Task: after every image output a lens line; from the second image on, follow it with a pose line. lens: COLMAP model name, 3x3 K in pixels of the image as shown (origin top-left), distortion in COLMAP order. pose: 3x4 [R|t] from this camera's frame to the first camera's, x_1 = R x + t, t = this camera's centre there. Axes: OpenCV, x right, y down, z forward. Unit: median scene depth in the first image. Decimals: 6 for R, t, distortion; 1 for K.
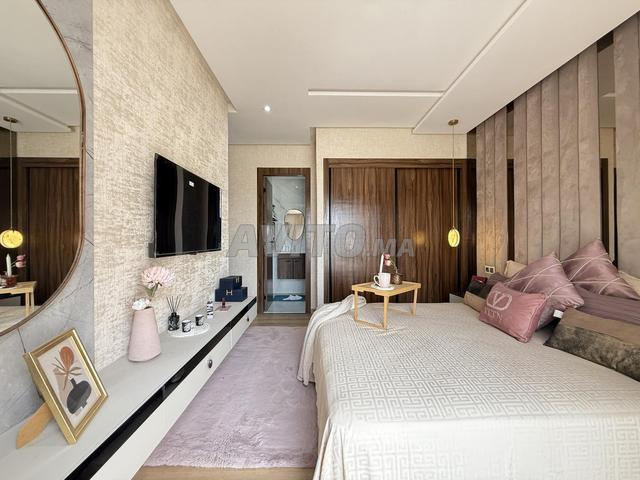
lens RADIAL K [[253.8, 0, 320.0], [0, 253.8, 240.0], [0, 0, 1]] dist [-0.000492, 0.000319]
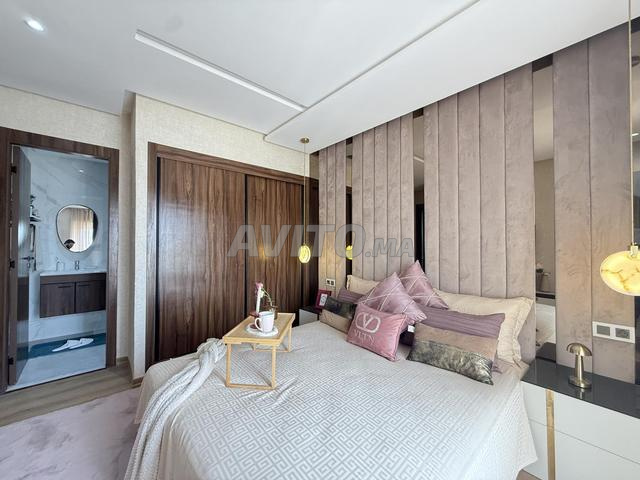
lens RADIAL K [[253.8, 0, 320.0], [0, 253.8, 240.0], [0, 0, 1]] dist [-0.000492, 0.000319]
pose [[0.766938, 0.014735, 0.641552, -0.077146], [-0.008994, 0.999885, -0.012214, -0.052603], [-0.641658, 0.003597, 0.766982, 0.181276]]
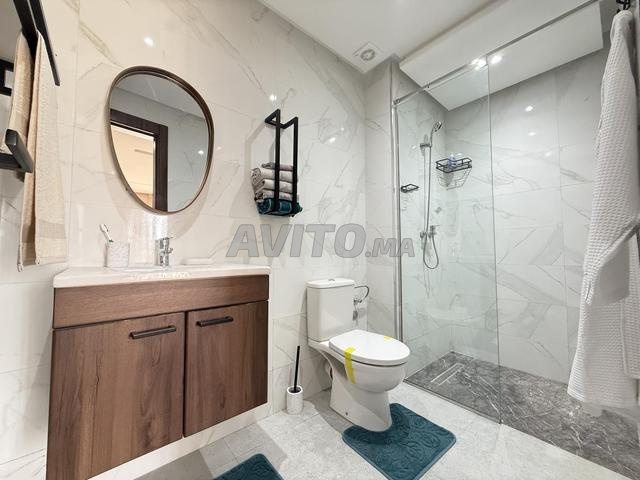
lens RADIAL K [[253.8, 0, 320.0], [0, 253.8, 240.0], [0, 0, 1]] dist [-0.000492, 0.000319]
pose [[0.768717, 0.033358, 0.638718, -0.244584], [-0.005271, 0.998935, -0.045828, 0.055948], [-0.639567, 0.031862, 0.768075, 1.350438]]
